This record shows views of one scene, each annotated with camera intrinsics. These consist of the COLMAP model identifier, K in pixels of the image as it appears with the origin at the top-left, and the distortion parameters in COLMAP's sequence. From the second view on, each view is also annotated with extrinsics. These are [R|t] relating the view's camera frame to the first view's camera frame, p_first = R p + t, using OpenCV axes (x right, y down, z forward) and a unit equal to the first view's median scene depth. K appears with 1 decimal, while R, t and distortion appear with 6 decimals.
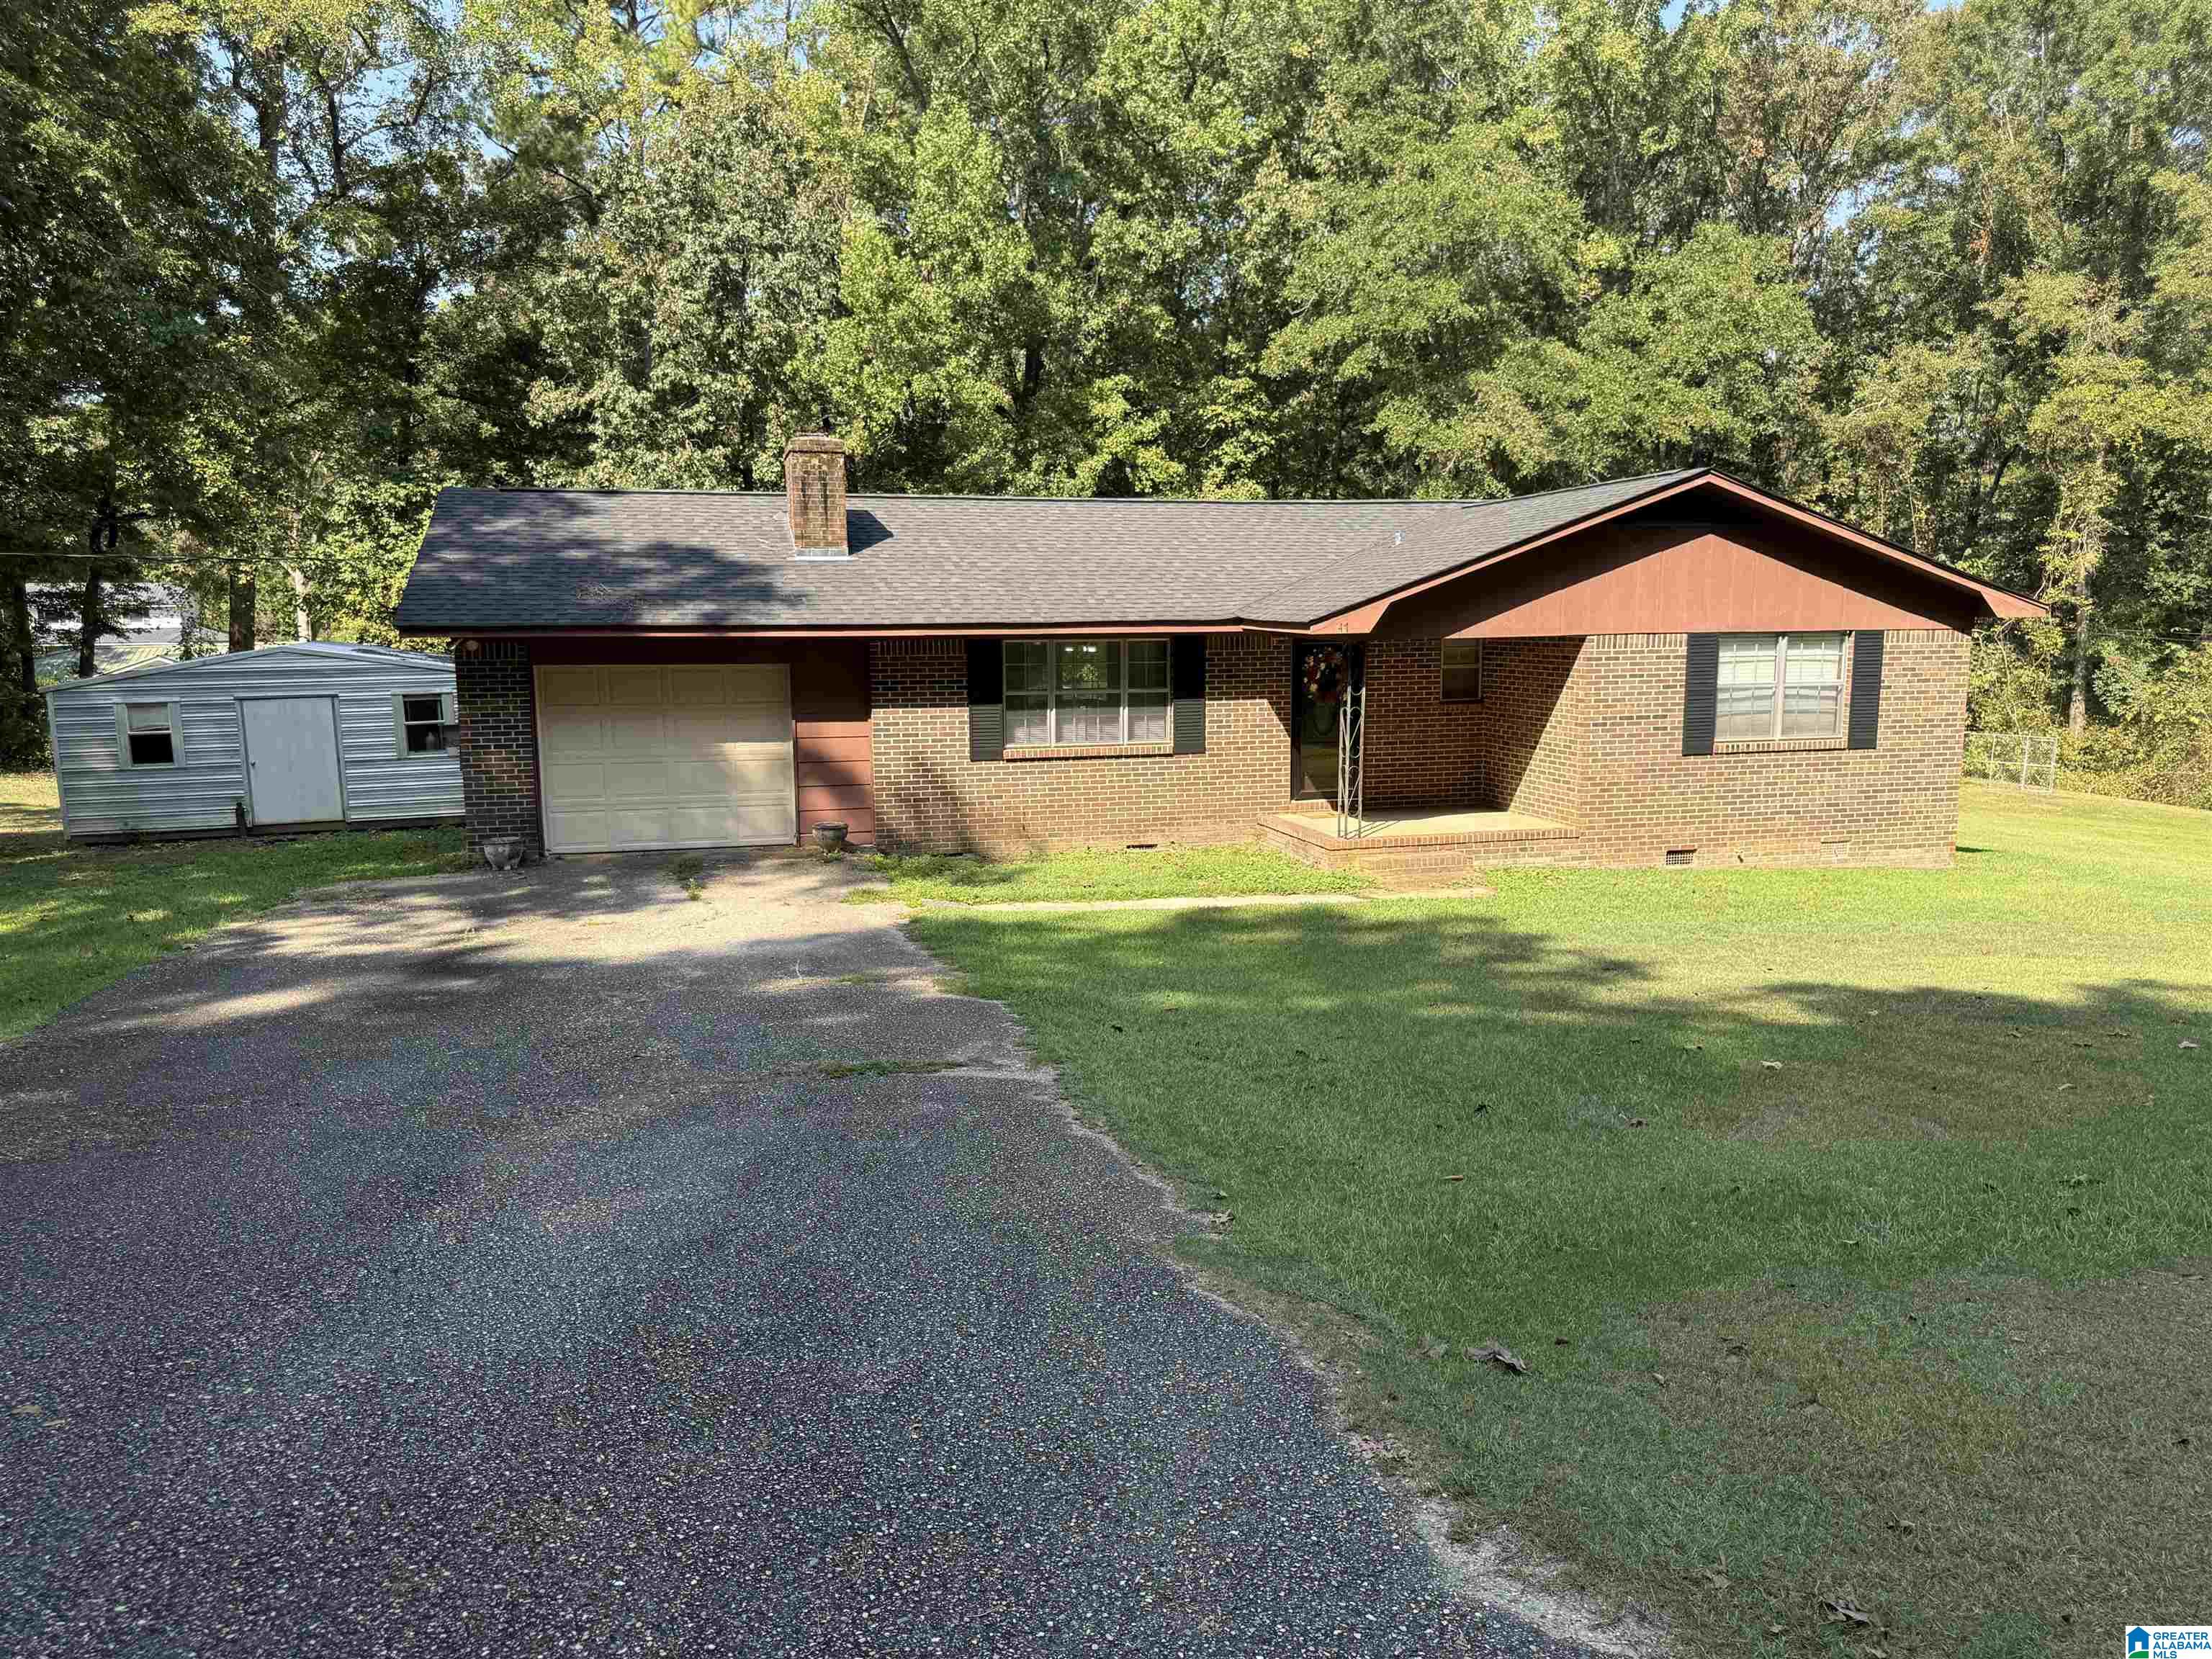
lens RADIAL K [[1583.5, 0, 1110.9], [0, 1583.5, 837.7], [0, 0, 1]] dist [0.011940, -0.014467]
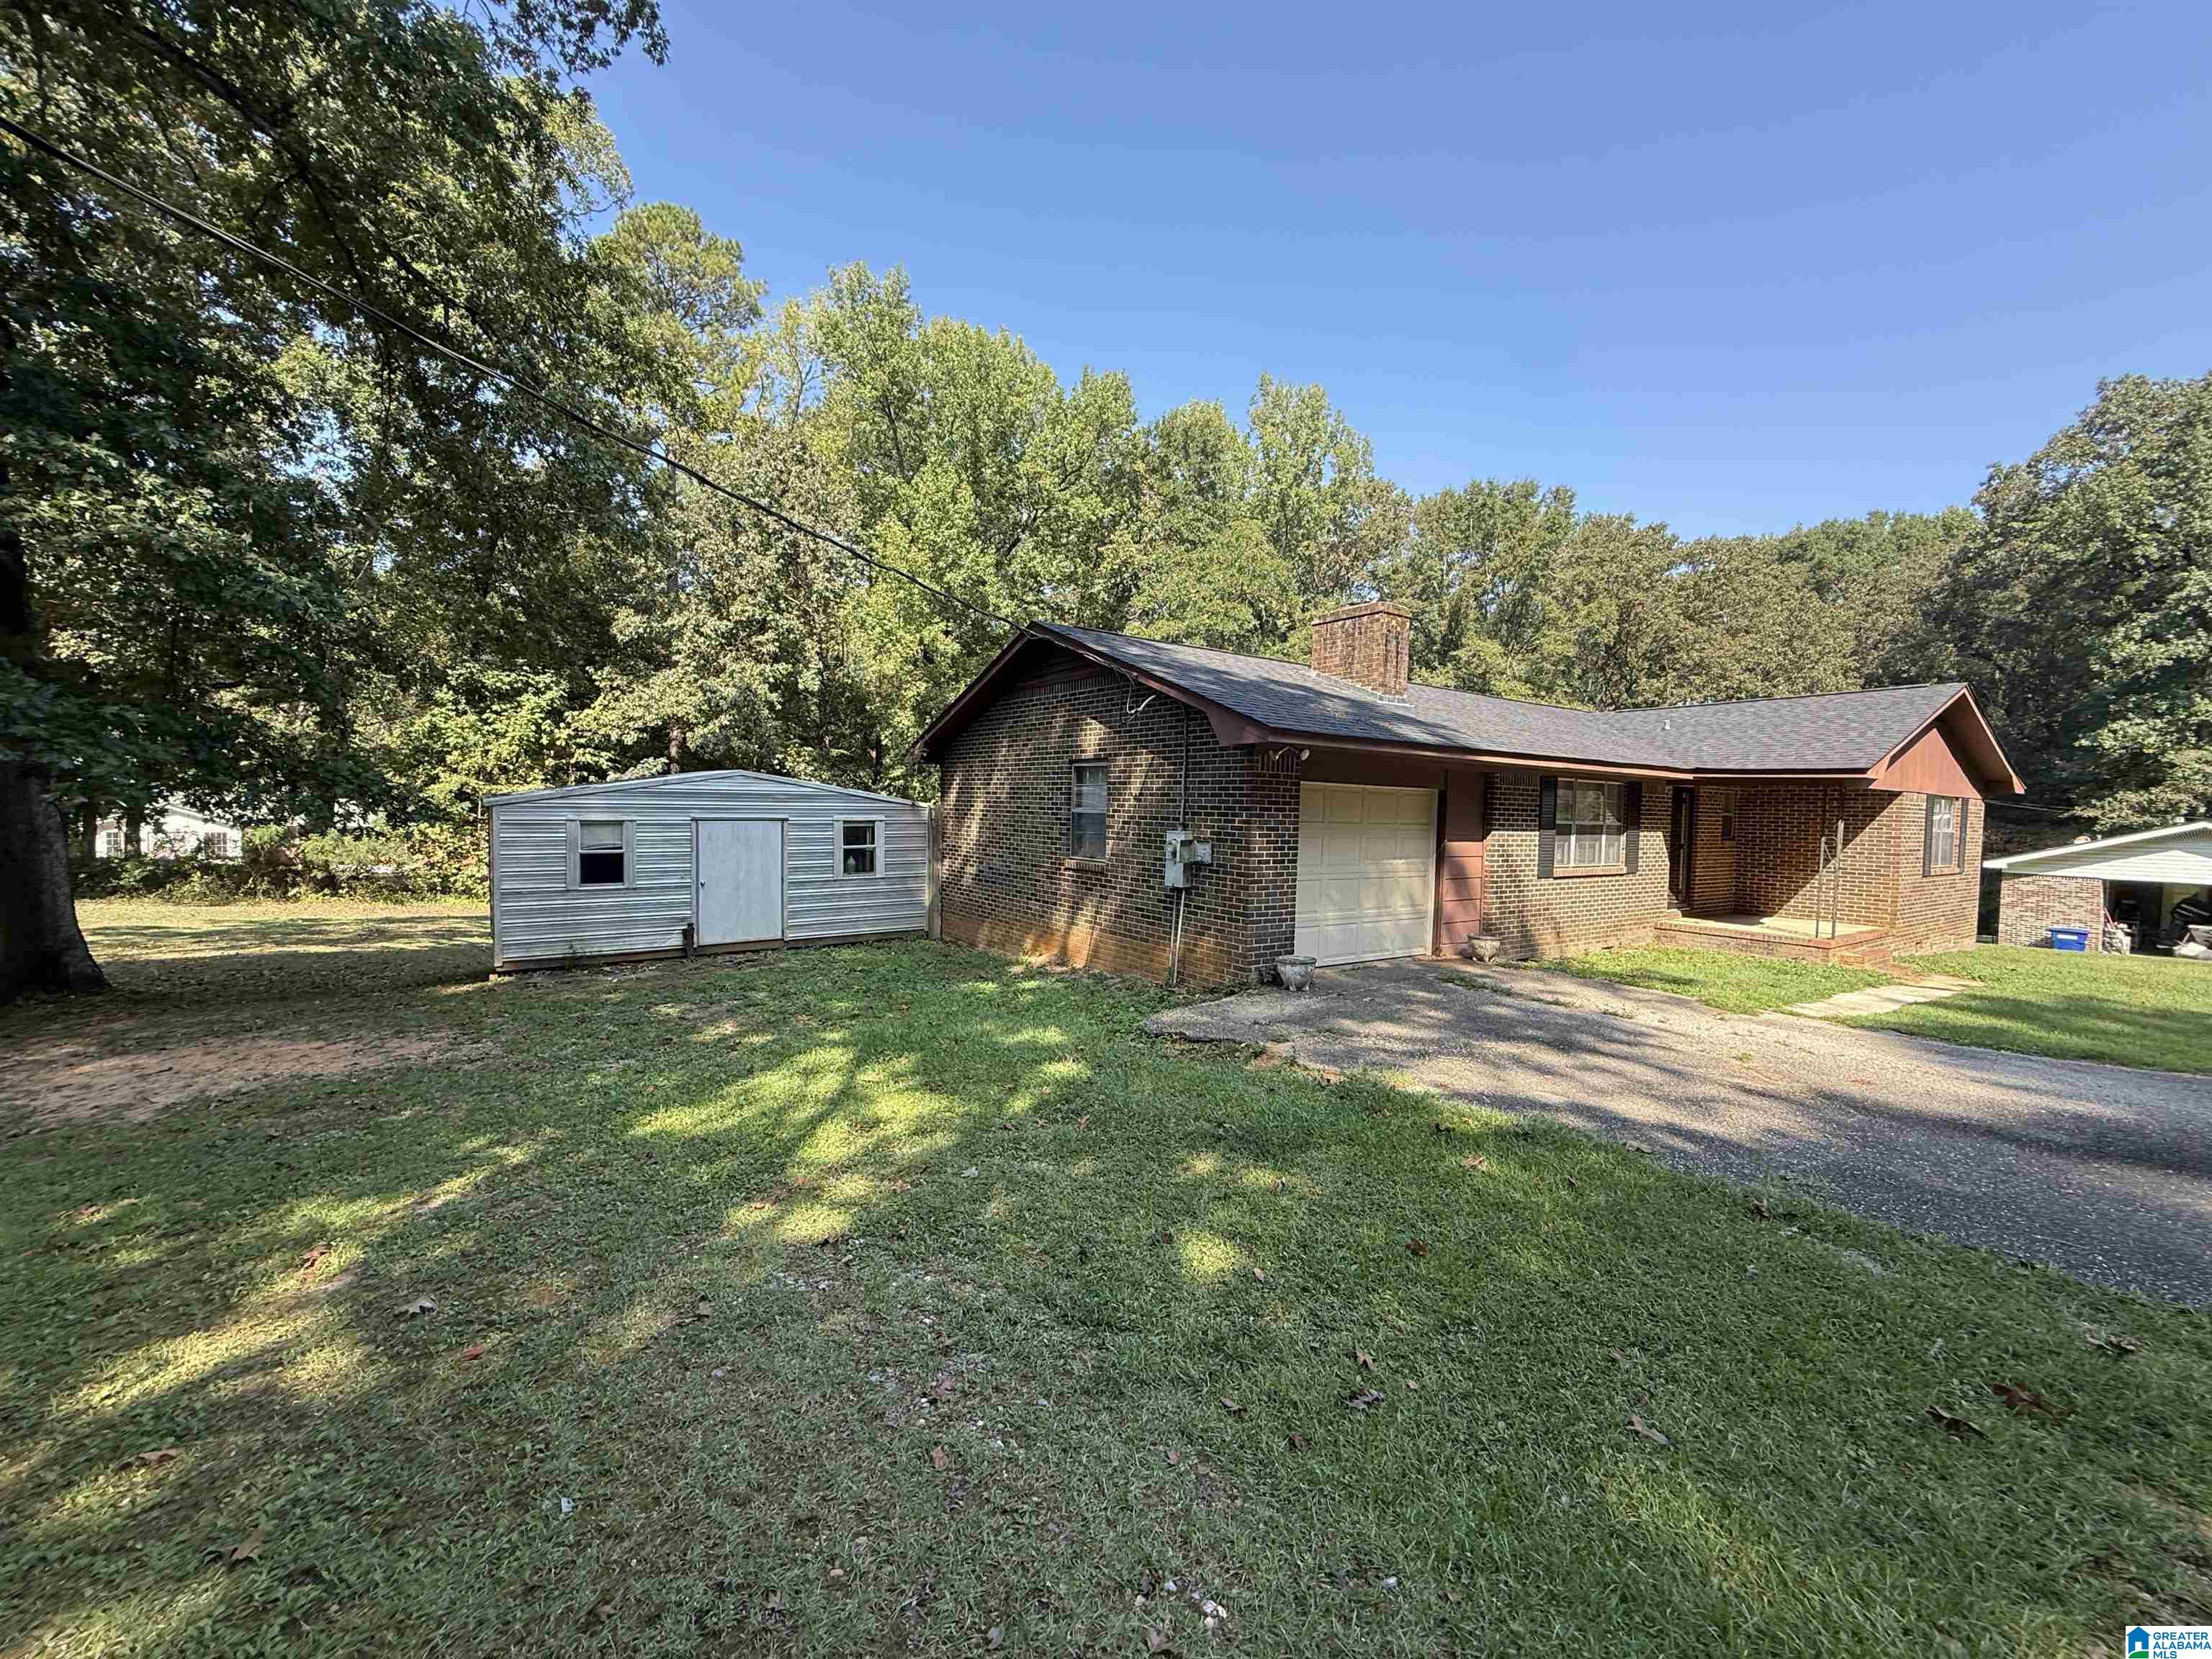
lens RADIAL K [[879.0, 0, 1106.0], [0, 879.0, 829.5], [0, 0, 1]] dist [0.000168, 0.000019]
pose [[0.939004, 0.021017, 0.343264, -0.234682], [0.019674, 0.993213, -0.114631, -0.005798], [-0.343344, 0.114392, 0.932218, 0.185760]]
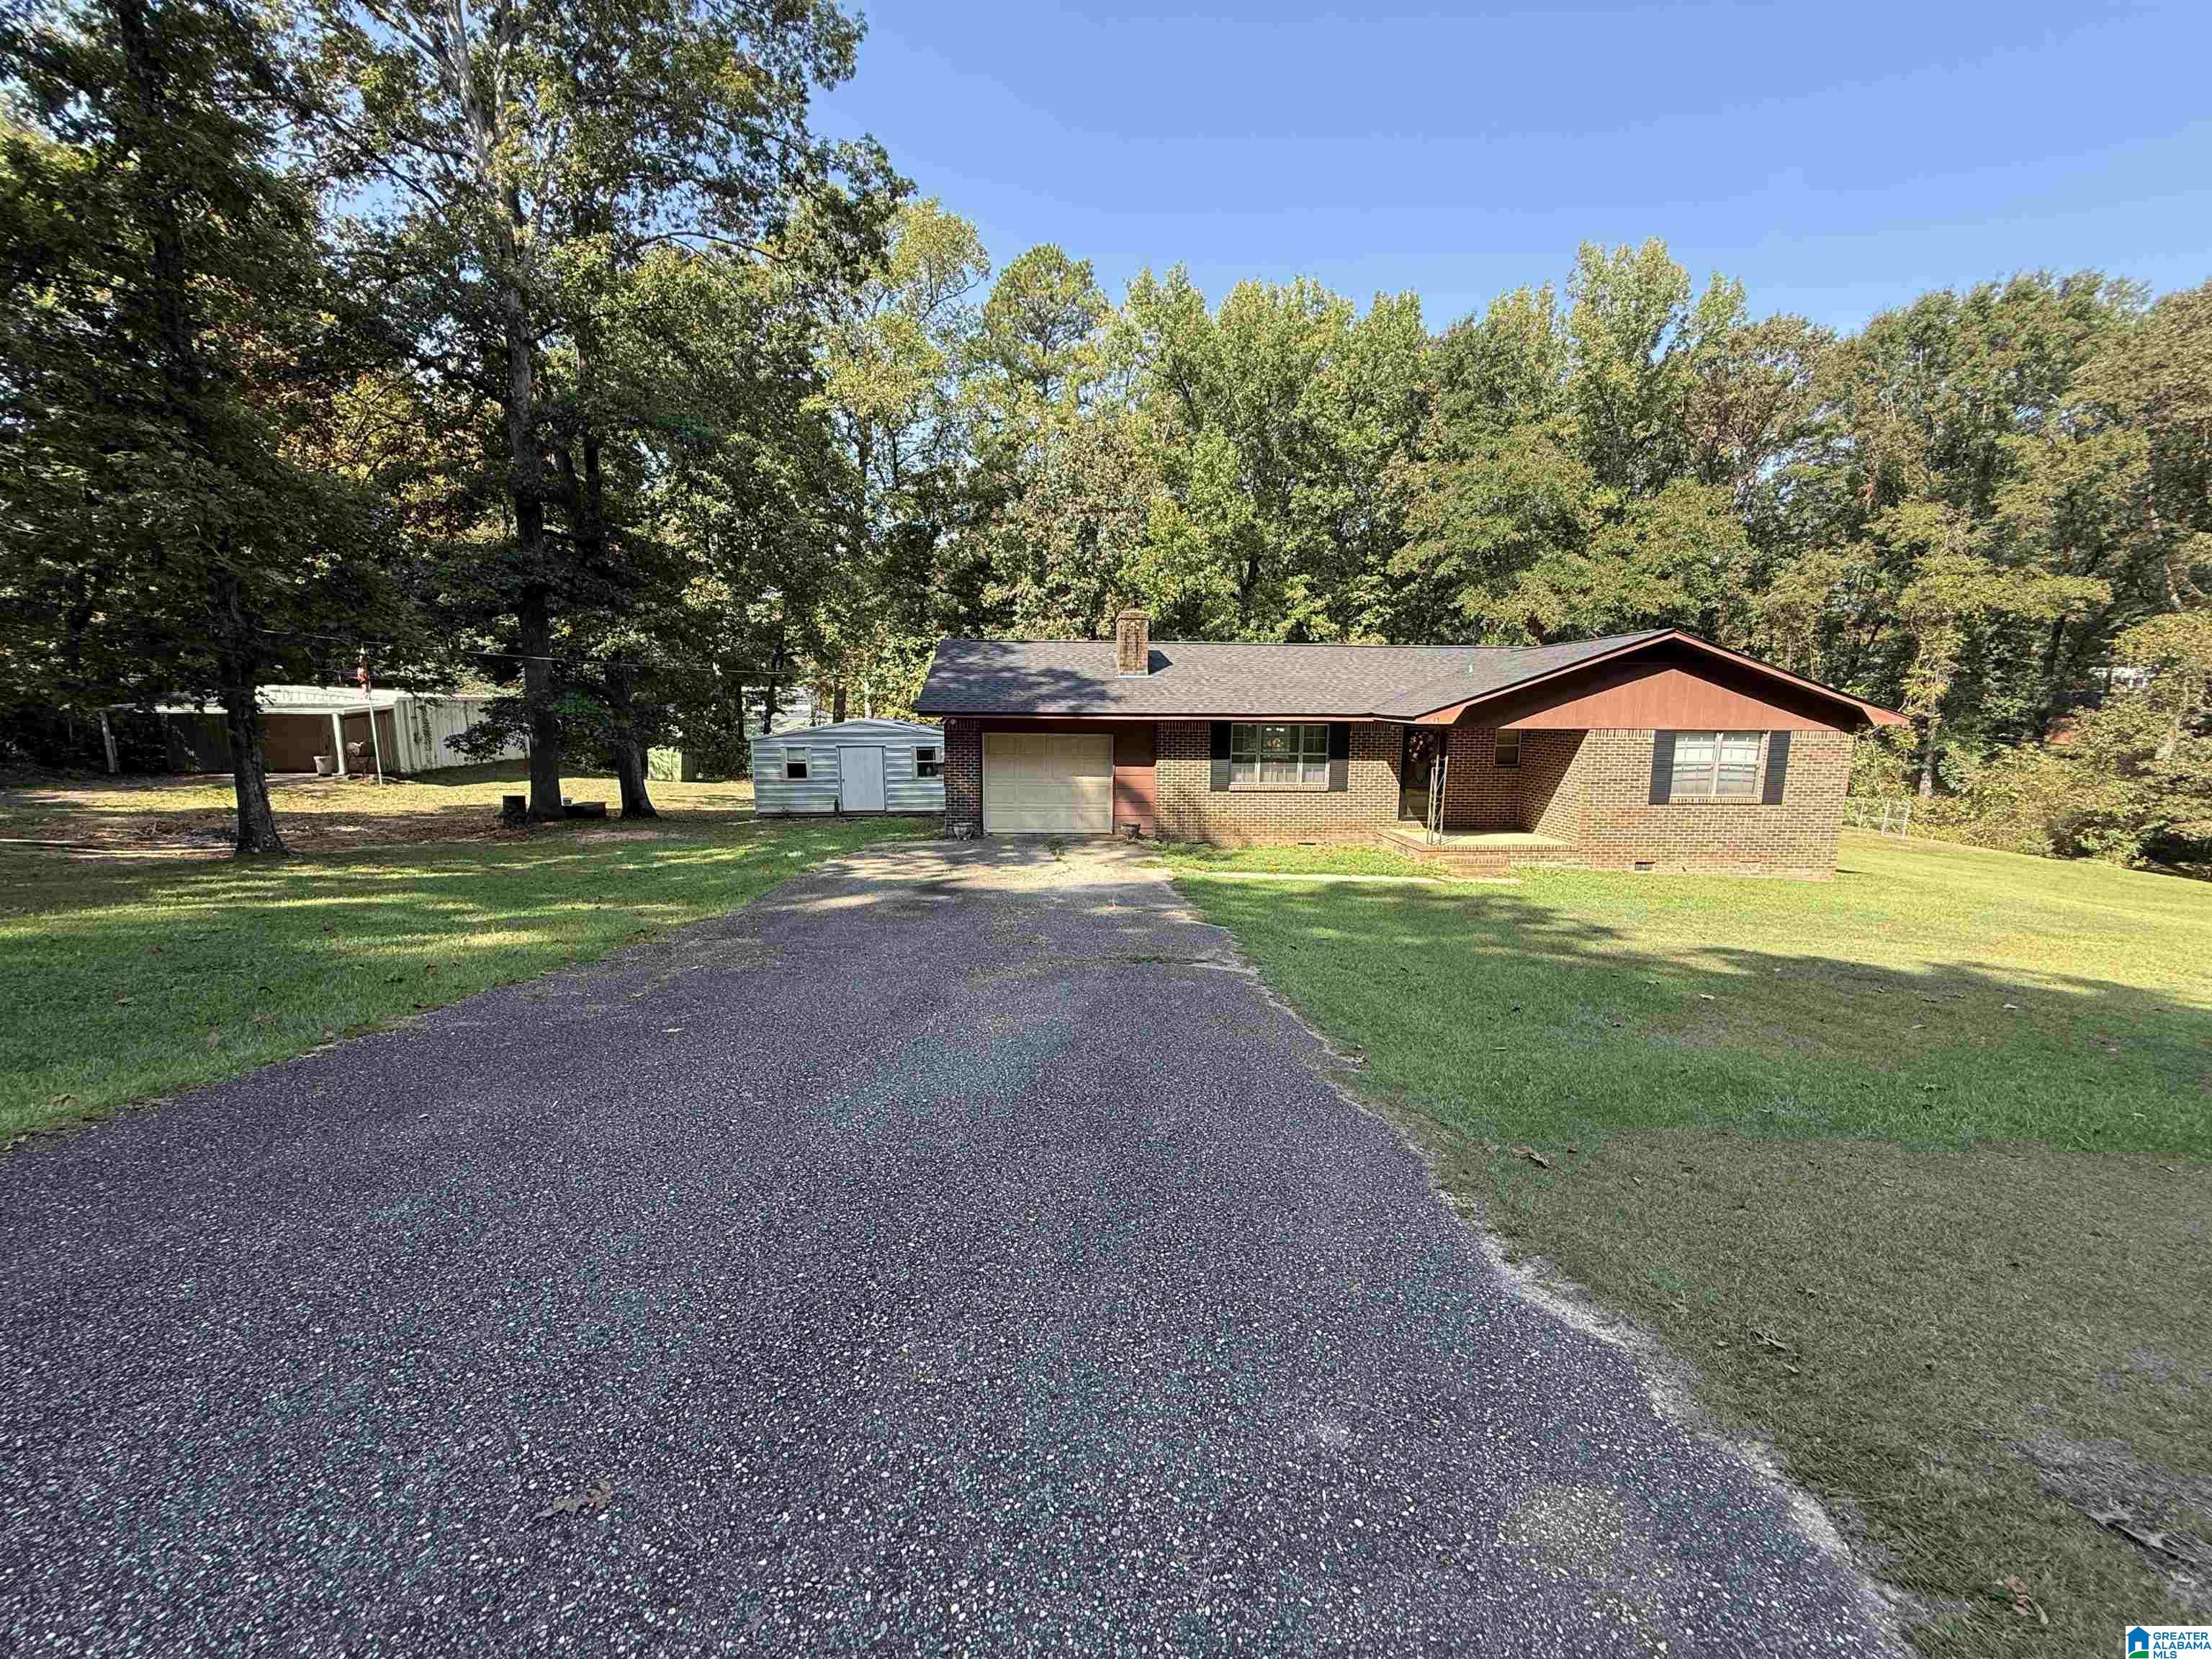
lens RADIAL K [[880.5, 0, 1104.0], [0, 880.5, 832.0], [0, 0, 1]] dist [-0.002126, 0.000089]
pose [[0.978663, 0.045681, -0.200331, -0.002211], [-0.046215, 0.998929, 0.002012, 0.000296], [0.200209, 0.007289, 0.979726, -0.000369]]
